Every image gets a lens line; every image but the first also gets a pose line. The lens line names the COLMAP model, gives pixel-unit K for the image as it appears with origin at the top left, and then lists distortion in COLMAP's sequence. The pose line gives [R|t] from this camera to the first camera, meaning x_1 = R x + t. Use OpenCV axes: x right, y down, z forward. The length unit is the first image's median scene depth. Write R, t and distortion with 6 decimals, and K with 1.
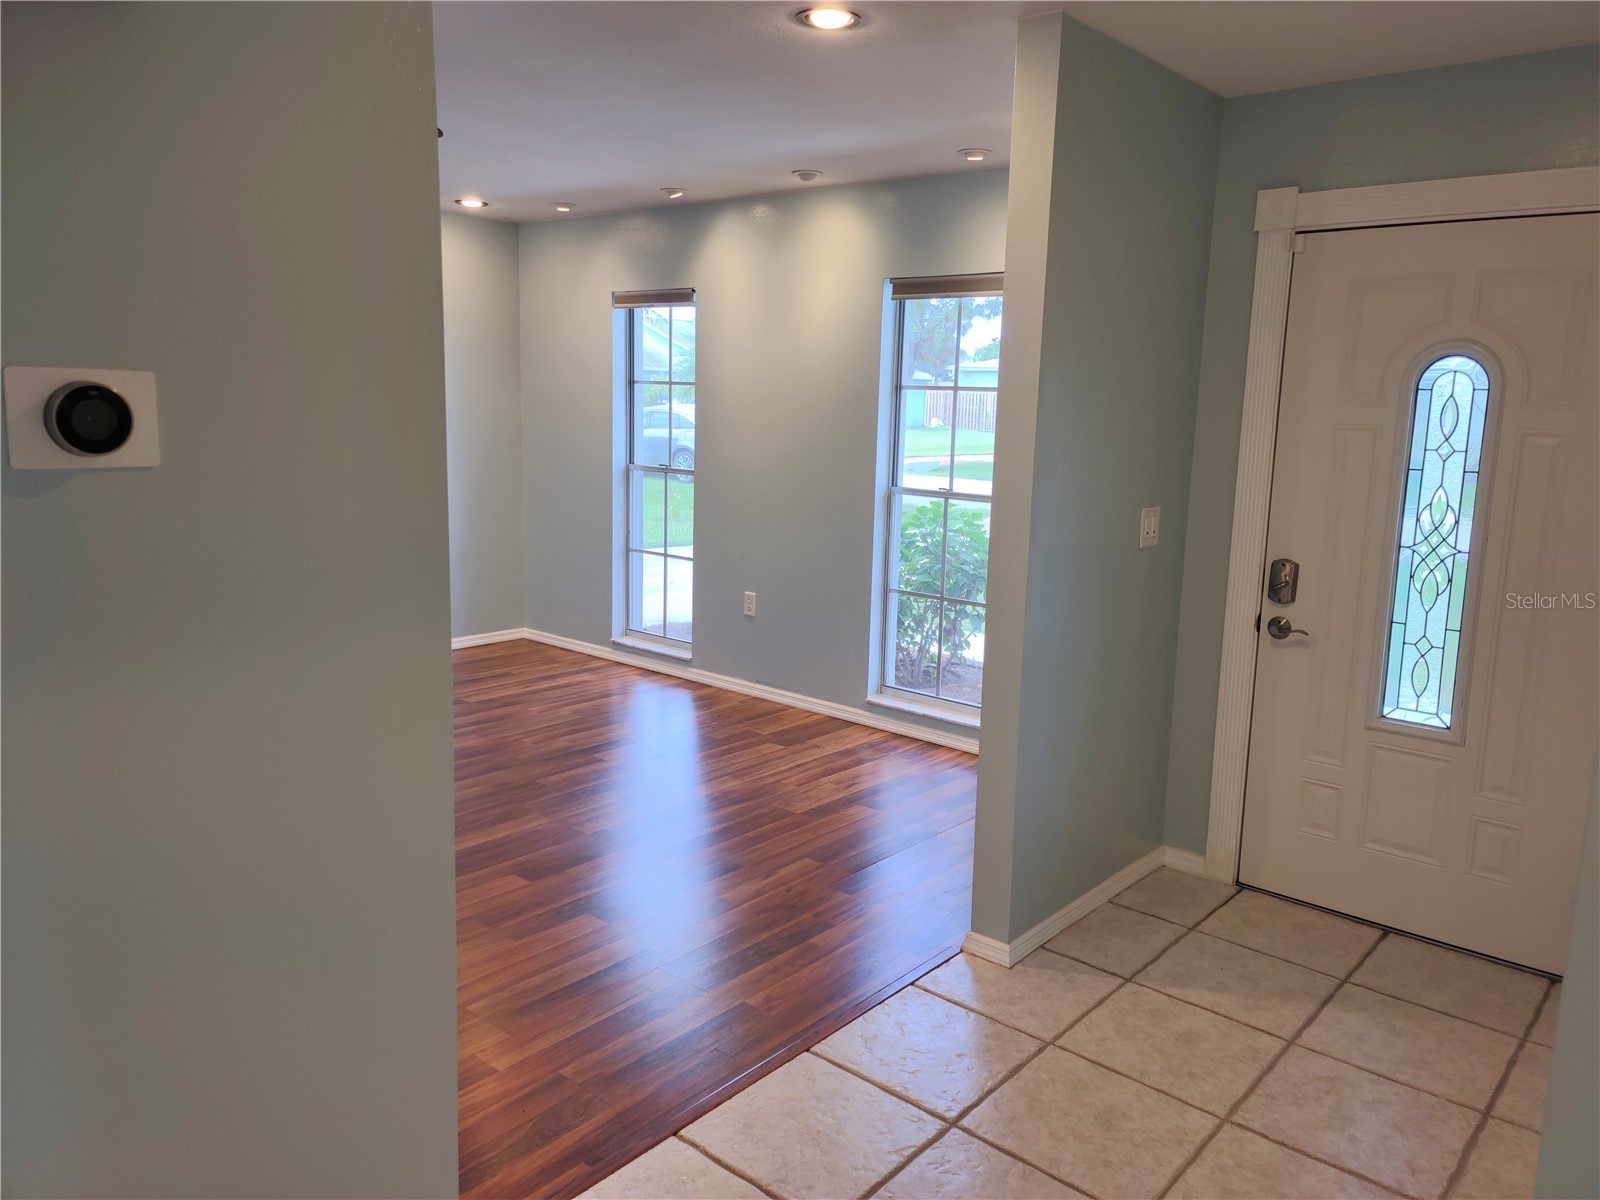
lens RADIAL K [[1164.2, 0, 800.3], [0, 1164.2, 596.9], [0, 0, 1]] dist [0.079459, -0.060077]
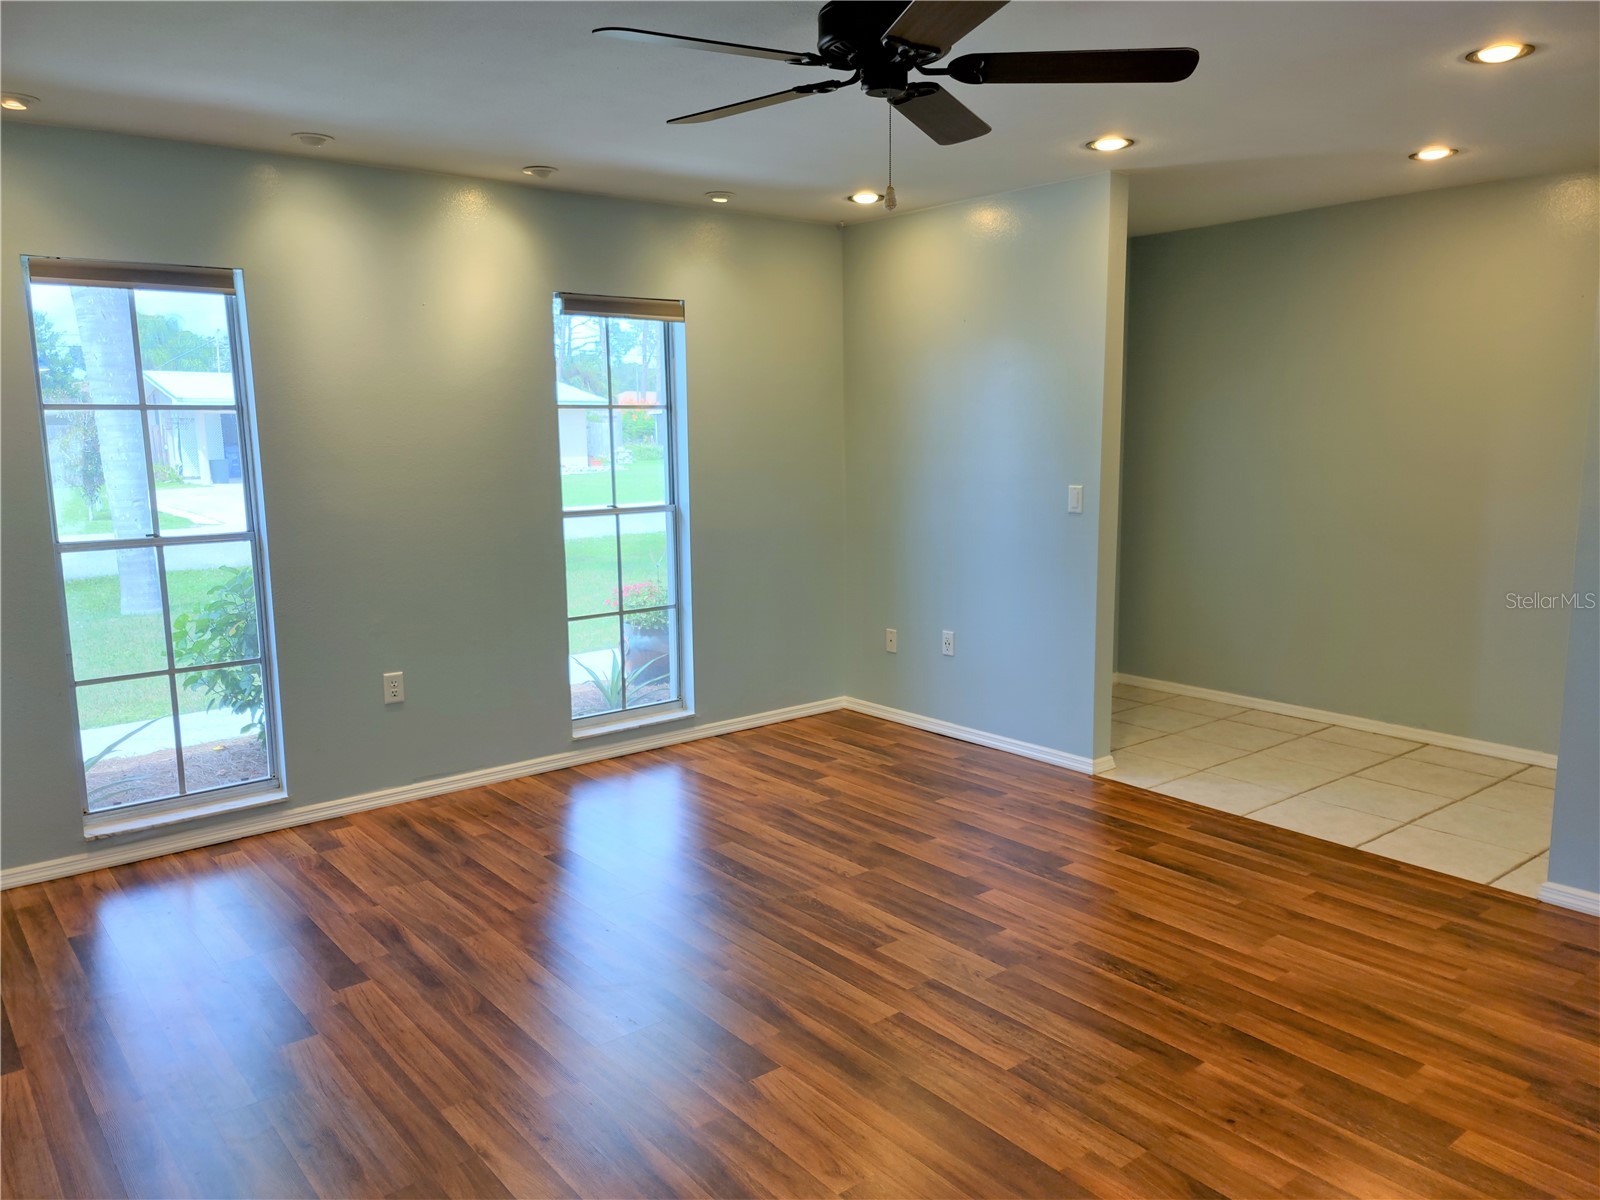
lens RADIAL K [[1181.6, 0, 800.8], [0, 1181.6, 605.3], [0, 0, 1]] dist [0.059927, -0.055703]
pose [[0.172592, -0.179026, 0.968587, -0.958241], [0.189295, 0.971043, 0.145749, -0.141205], [-0.966633, 0.158193, 0.201483, 0.721467]]
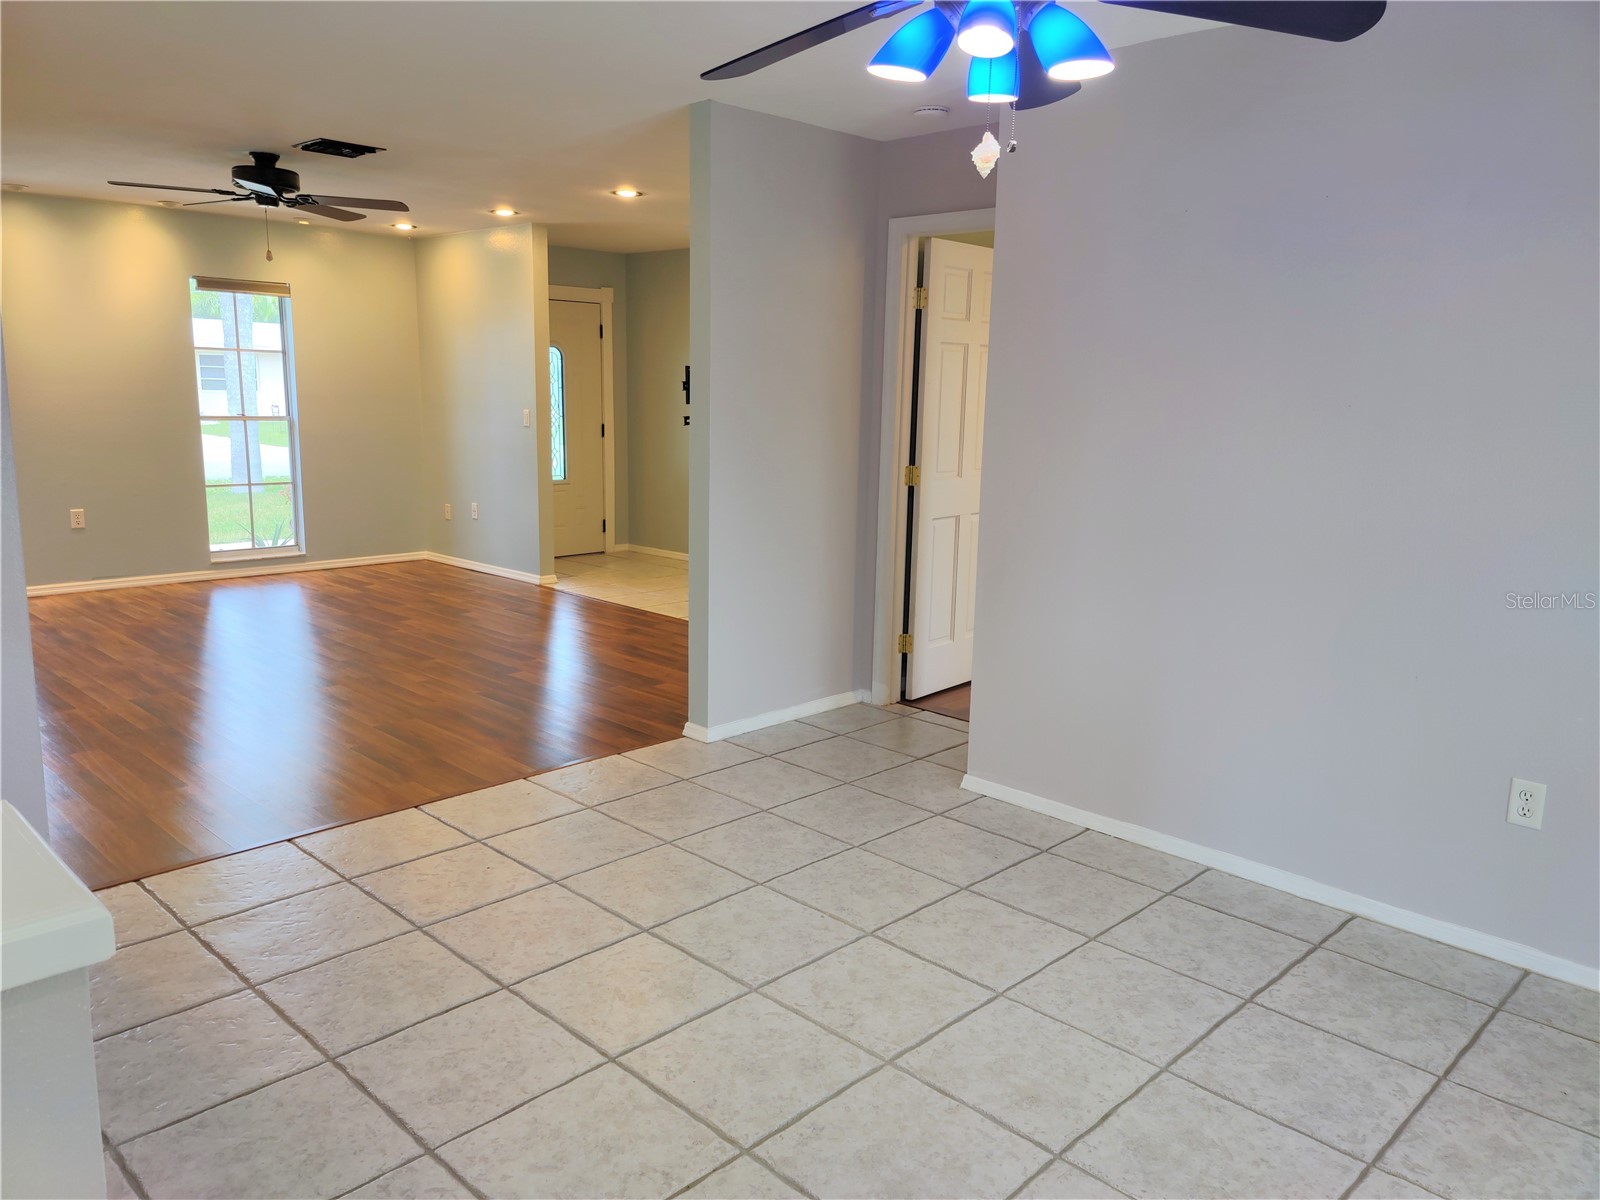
lens RADIAL K [[1173.4, 0, 800.0], [0, 1173.4, 600.0], [0, 0, 1]] dist [0.074161, -0.055322]
pose [[0.062868, -0.201202, 0.977530, -1.610258], [0.157742, 0.969159, 0.189335, -0.038304], [-0.985477, 0.142294, 0.092667, 0.162517]]
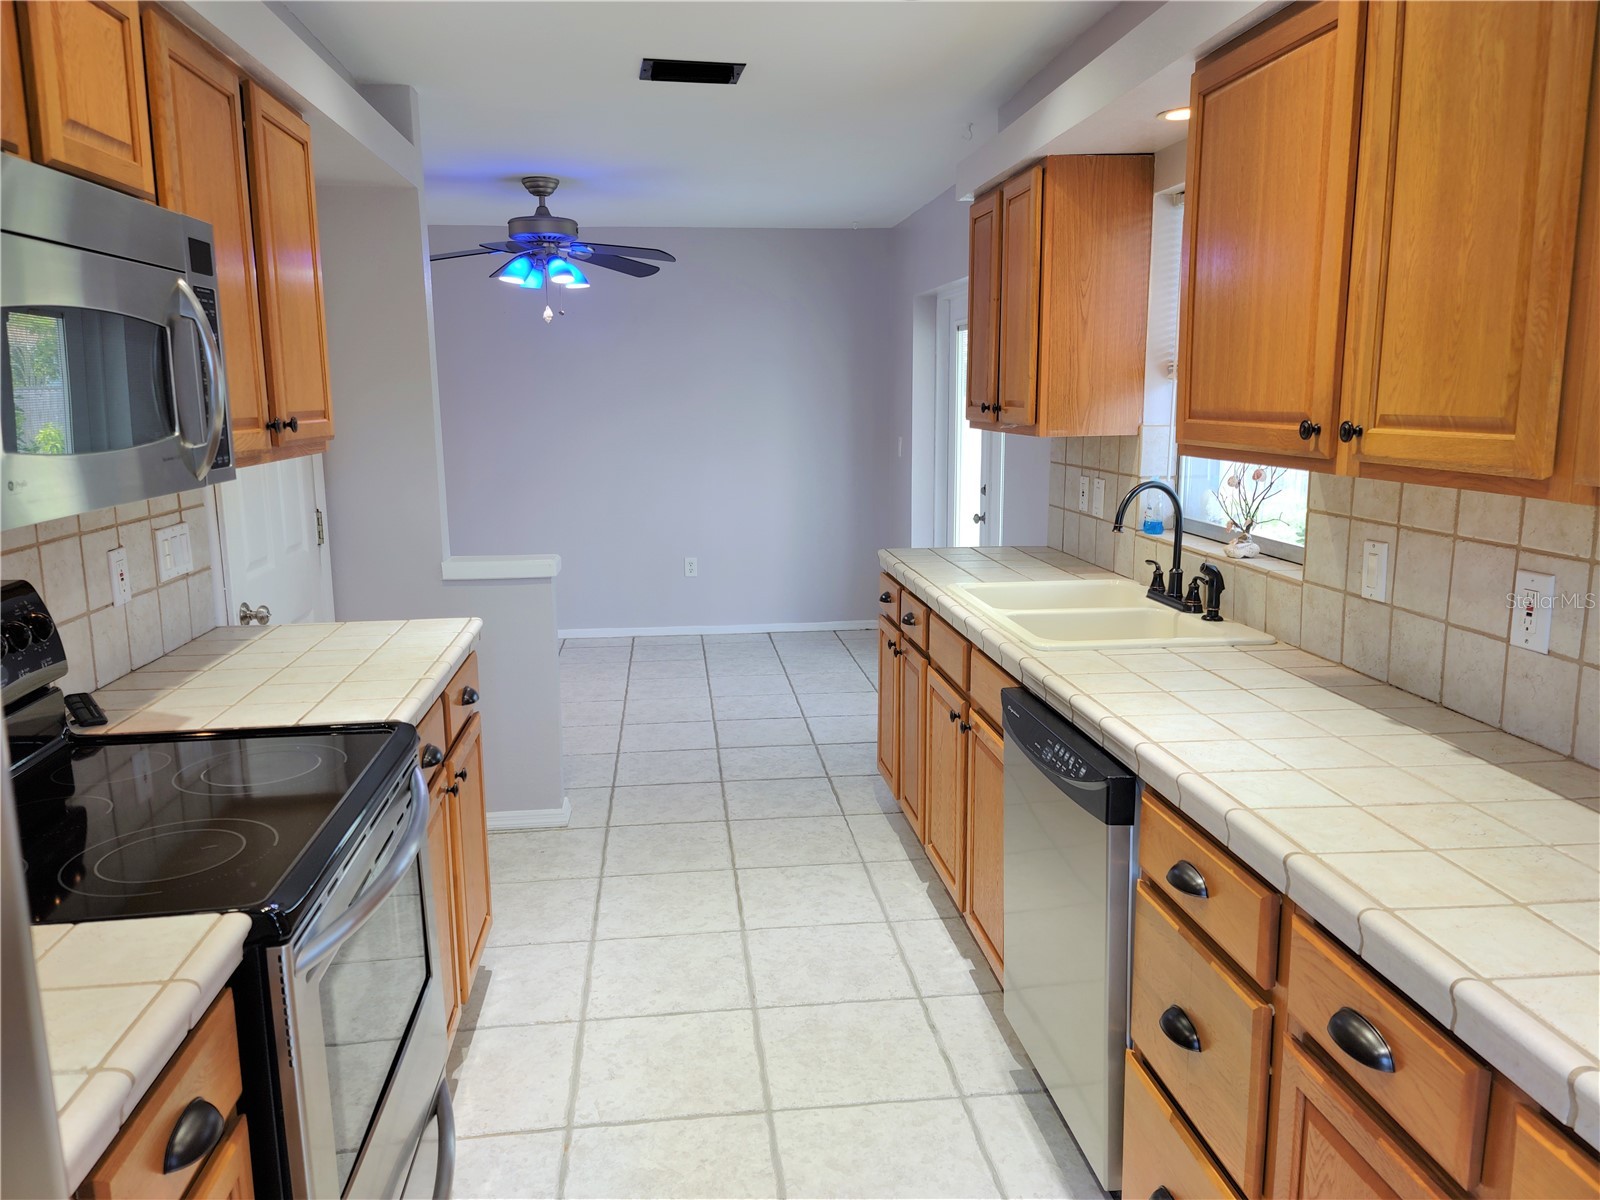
lens RADIAL K [[1197.5, 0, 800.0], [0, 1197.5, 600.0], [0, 0, 1]] dist [0.076416, -0.057647]
pose [[-0.734924, -0.133256, 0.664928, -2.130743], [0.116050, 0.941328, 0.316914, -0.188006], [-0.668146, 0.310073, -0.676340, 0.830135]]
